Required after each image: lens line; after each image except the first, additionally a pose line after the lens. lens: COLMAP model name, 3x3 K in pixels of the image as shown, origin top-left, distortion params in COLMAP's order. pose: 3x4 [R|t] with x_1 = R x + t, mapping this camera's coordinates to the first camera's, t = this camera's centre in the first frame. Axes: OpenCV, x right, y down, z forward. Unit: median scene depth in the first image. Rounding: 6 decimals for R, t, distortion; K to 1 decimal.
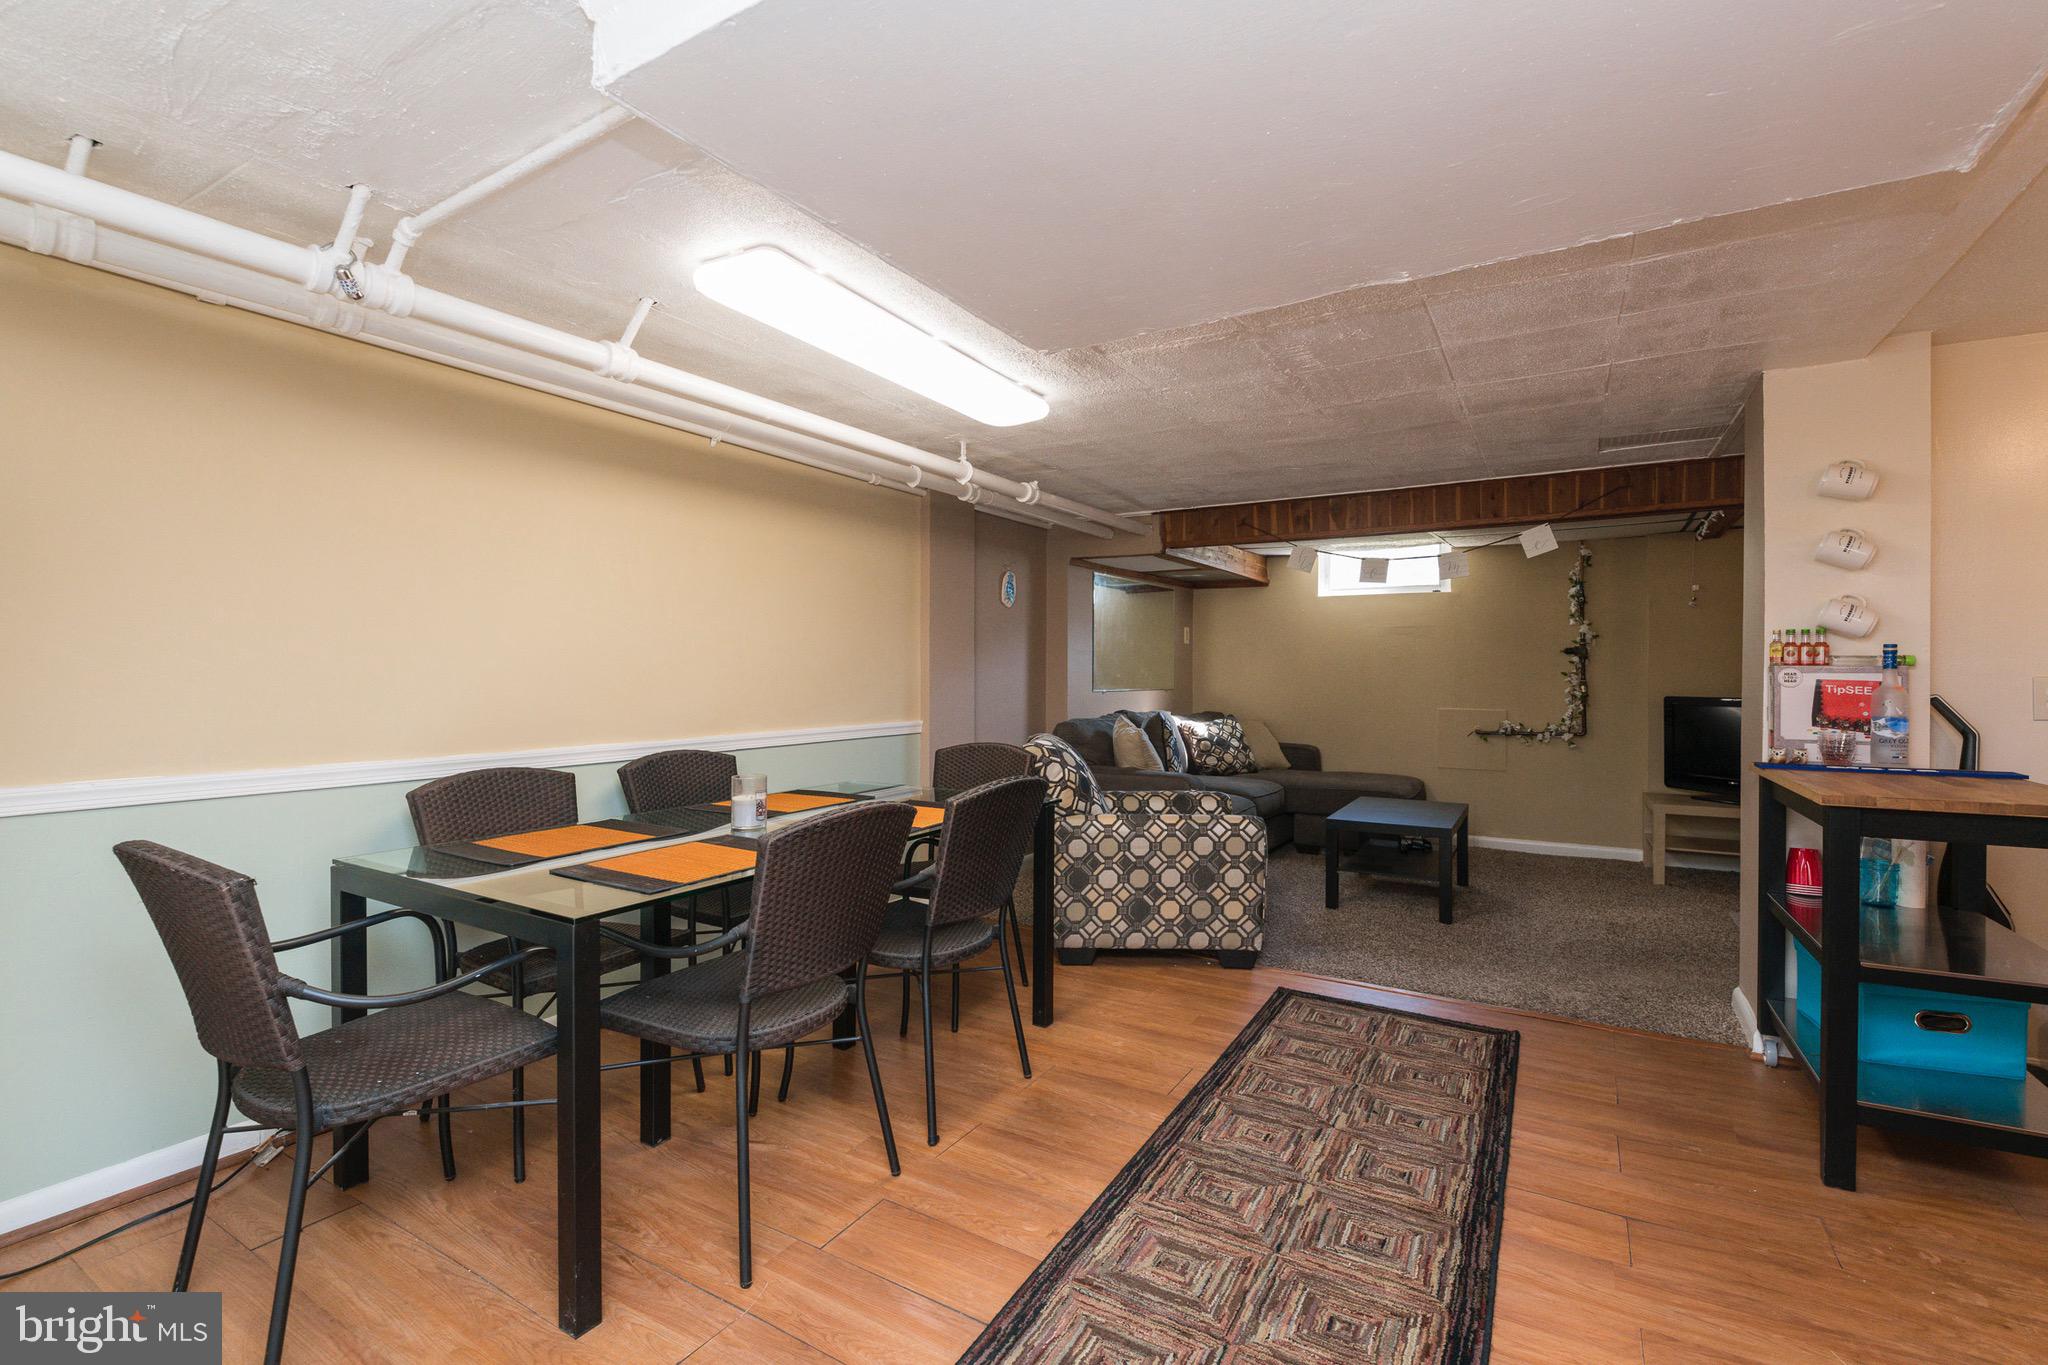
lens RADIAL K [[891.9, 0, 1018.2], [0, 891.9, 683.7], [0, 0, 1]] dist [0.004594, -0.007093]
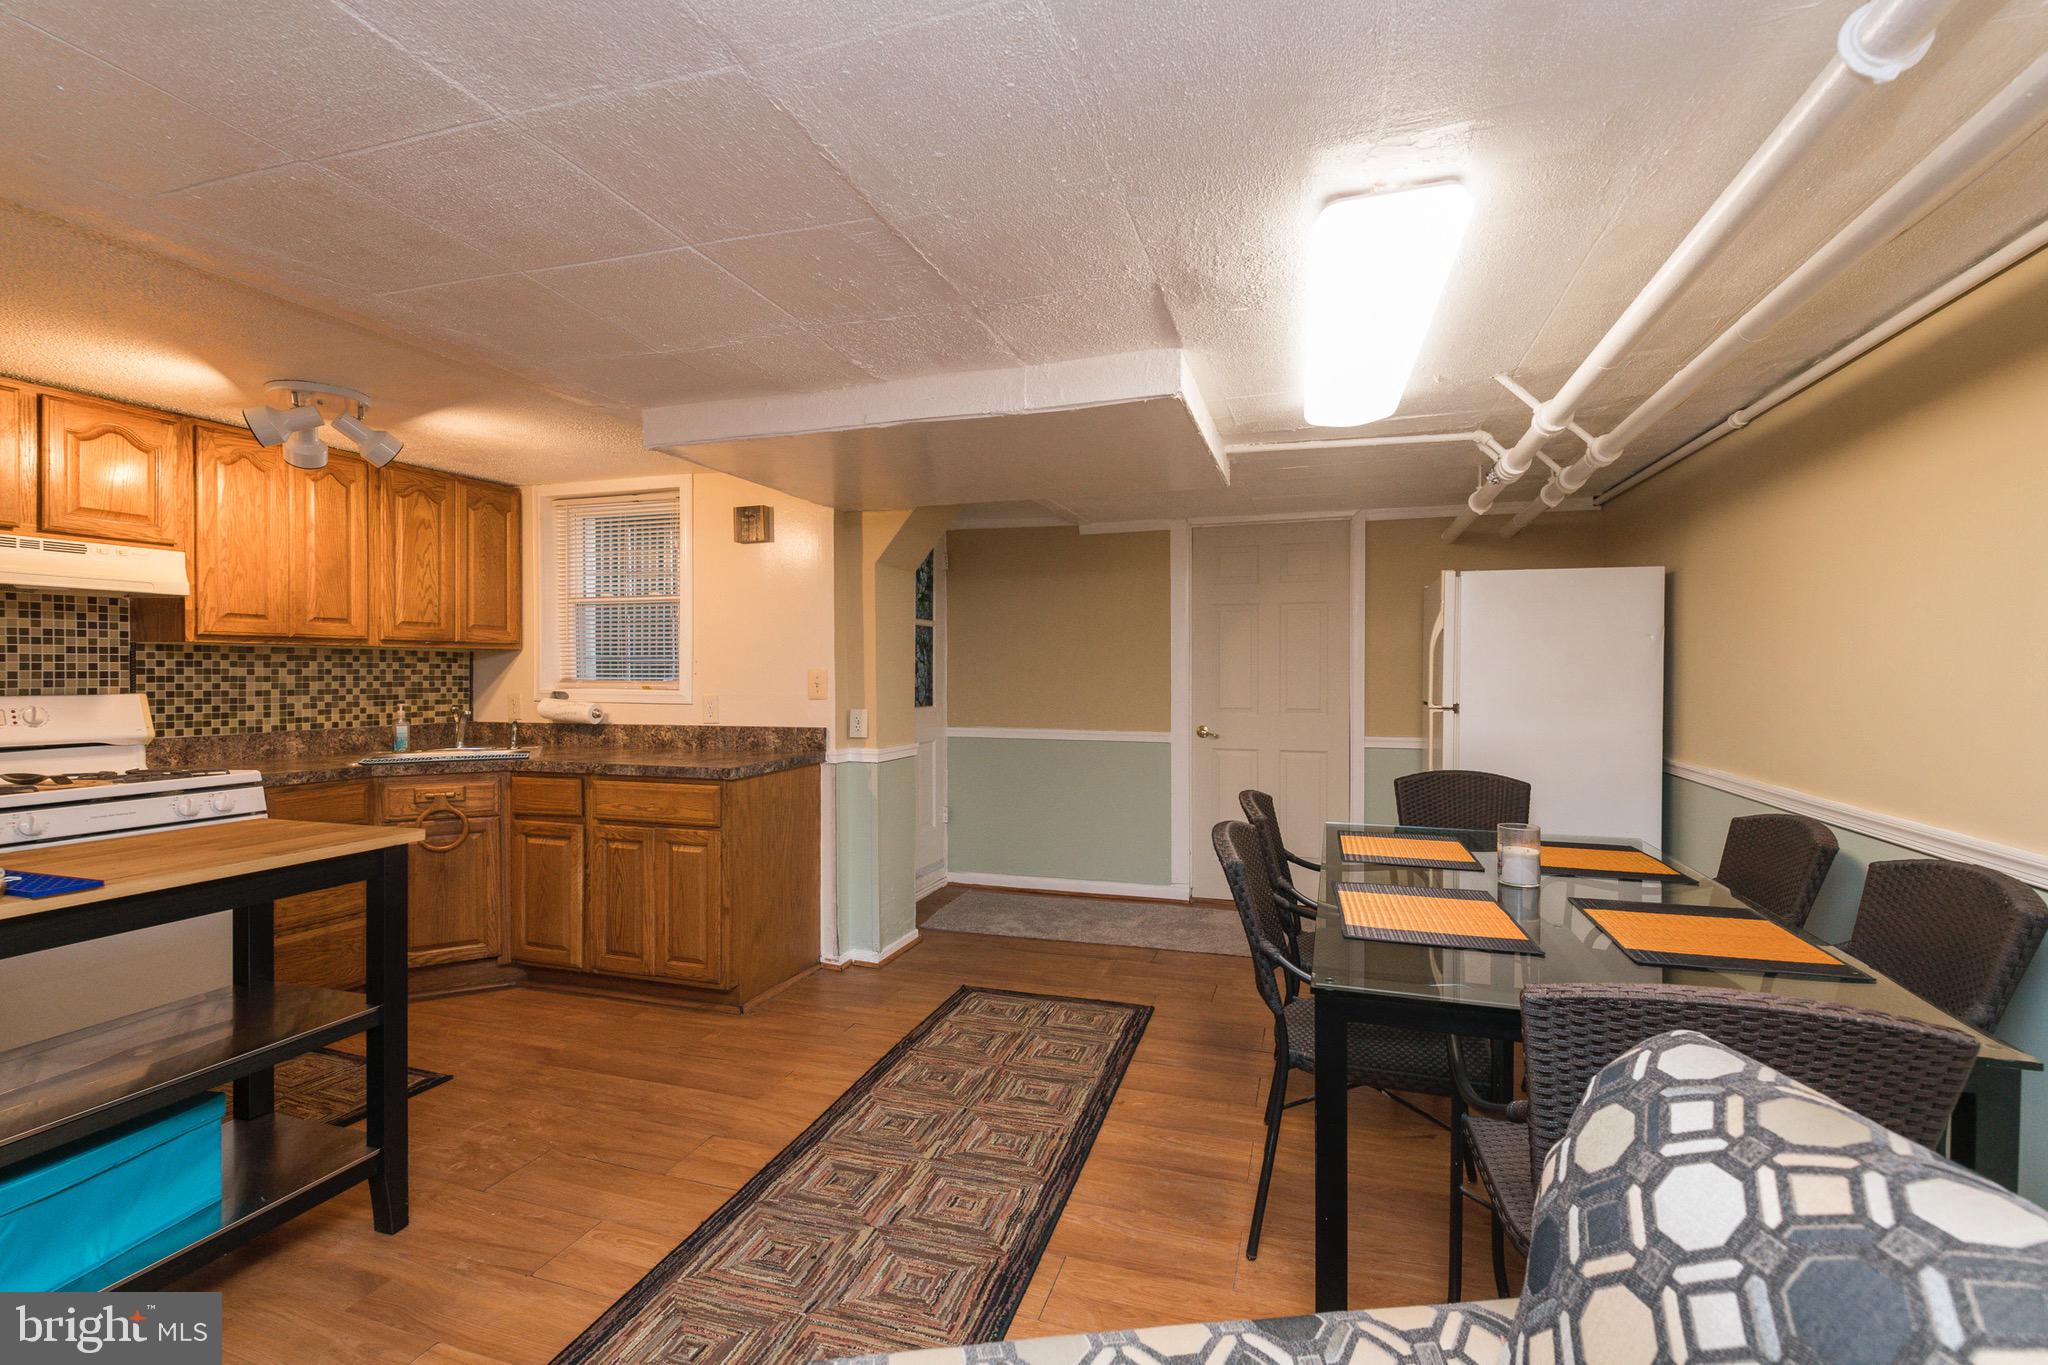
lens RADIAL K [[891.9, 0, 1054.5], [0, 891.9, 681.9], [0, 0, 1]] dist [0.004594, -0.007093]
pose [[-0.965254, -0.000374, -0.261313, 0.366644], [-0.006560, 0.999718, 0.022803, -0.053856], [0.261231, 0.023725, -0.964985, 1.669901]]
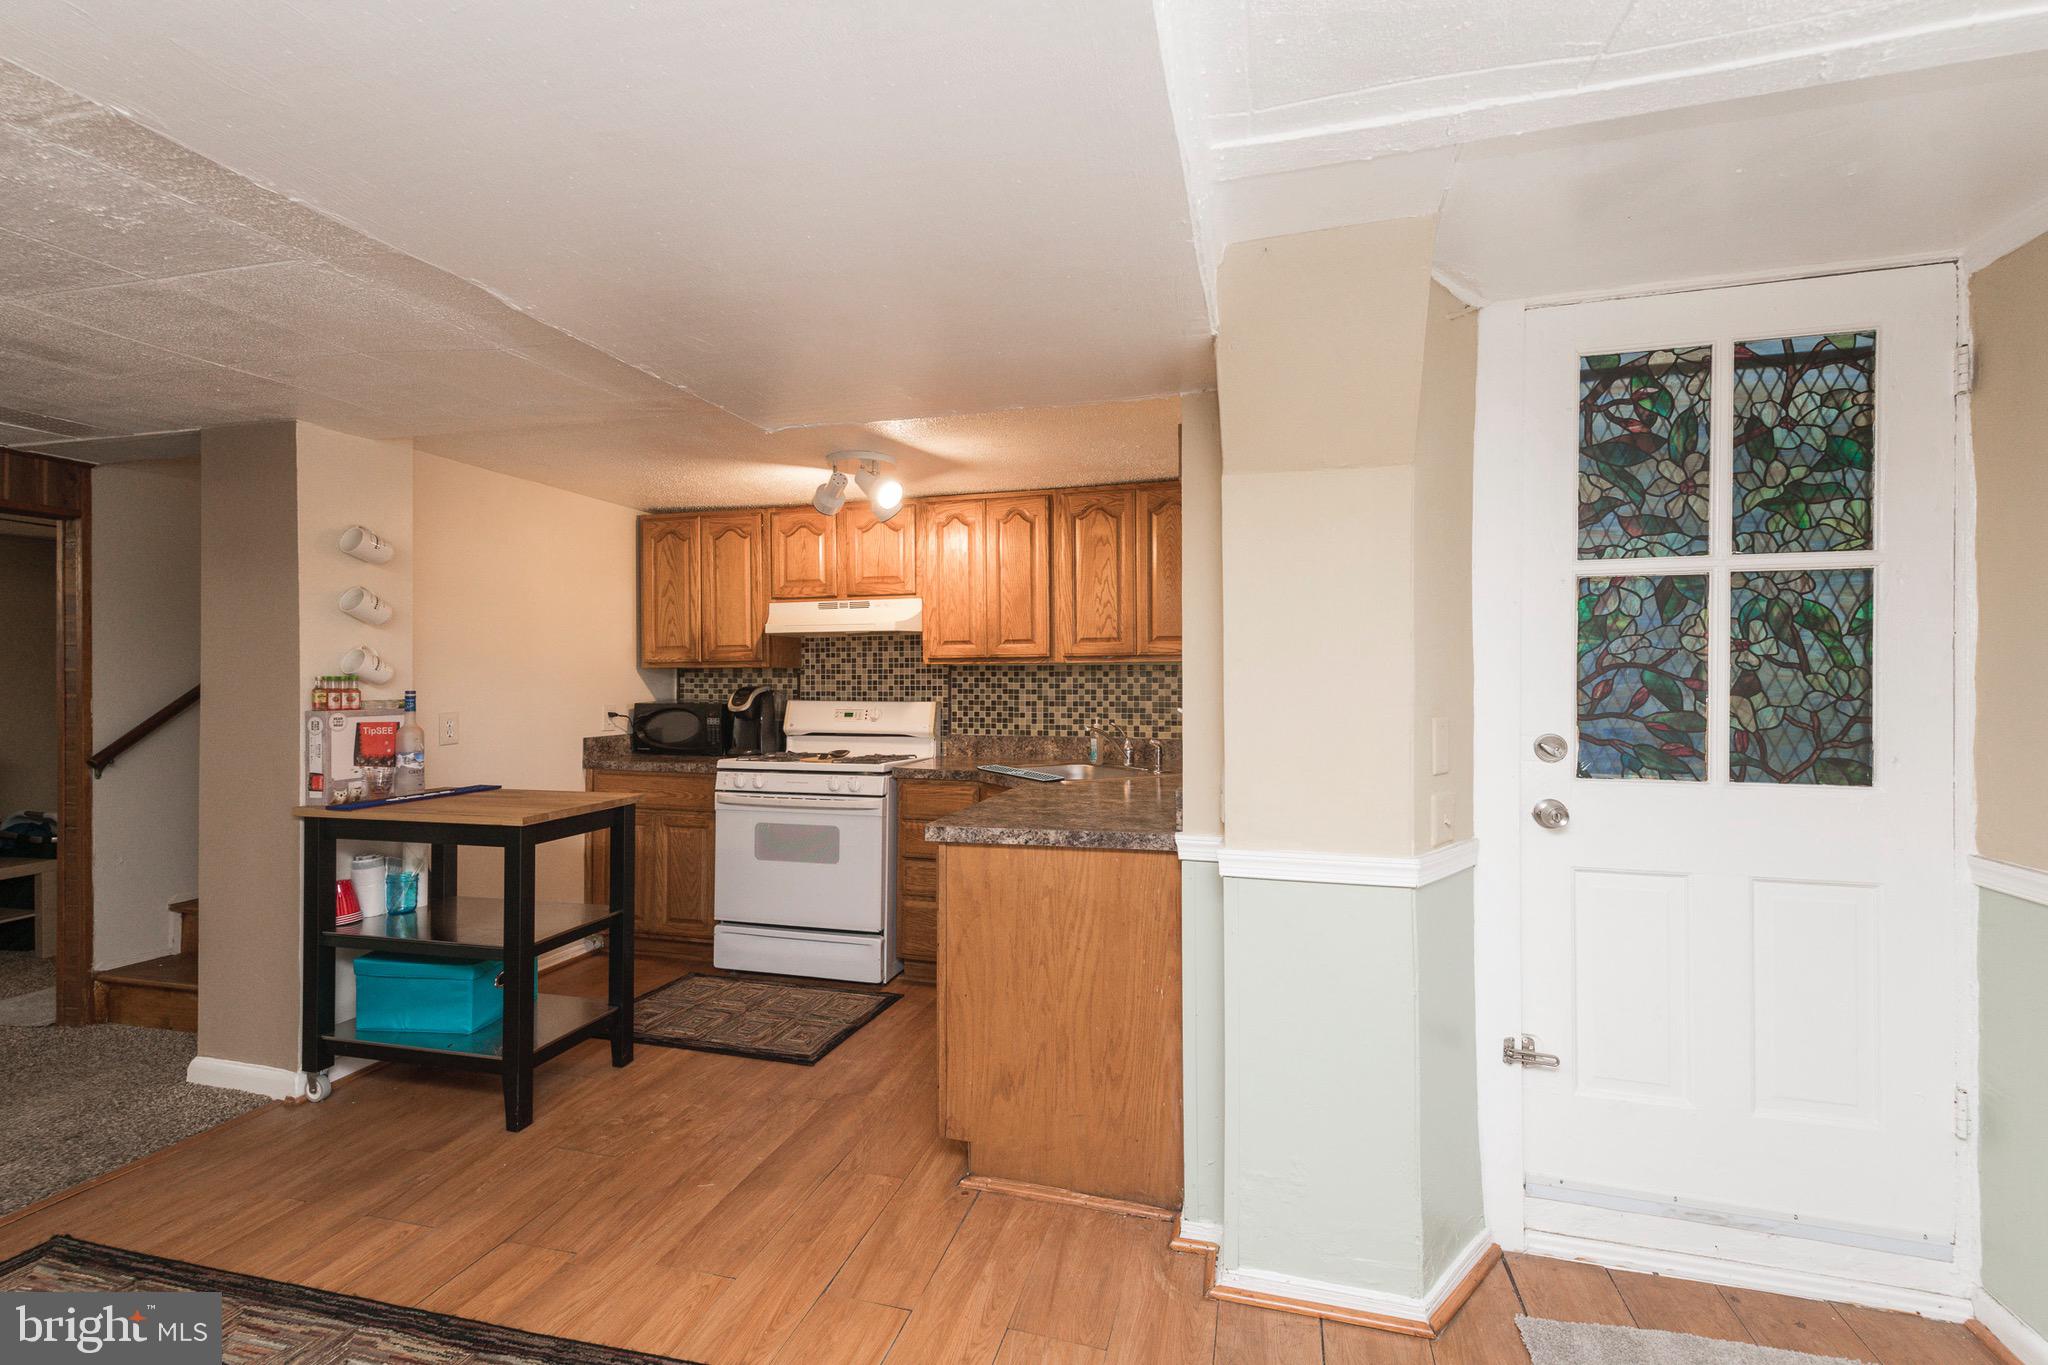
lens RADIAL K [[891.9, 0, 1044.6], [0, 891.9, 670.2], [0, 0, 1]] dist [0.004594, -0.007093]
pose [[-0.294224, 0.008364, 0.955700, -0.395778], [0.014390, 0.999887, -0.004321, -0.051811], [-0.955628, 0.012481, -0.294311, 0.513197]]
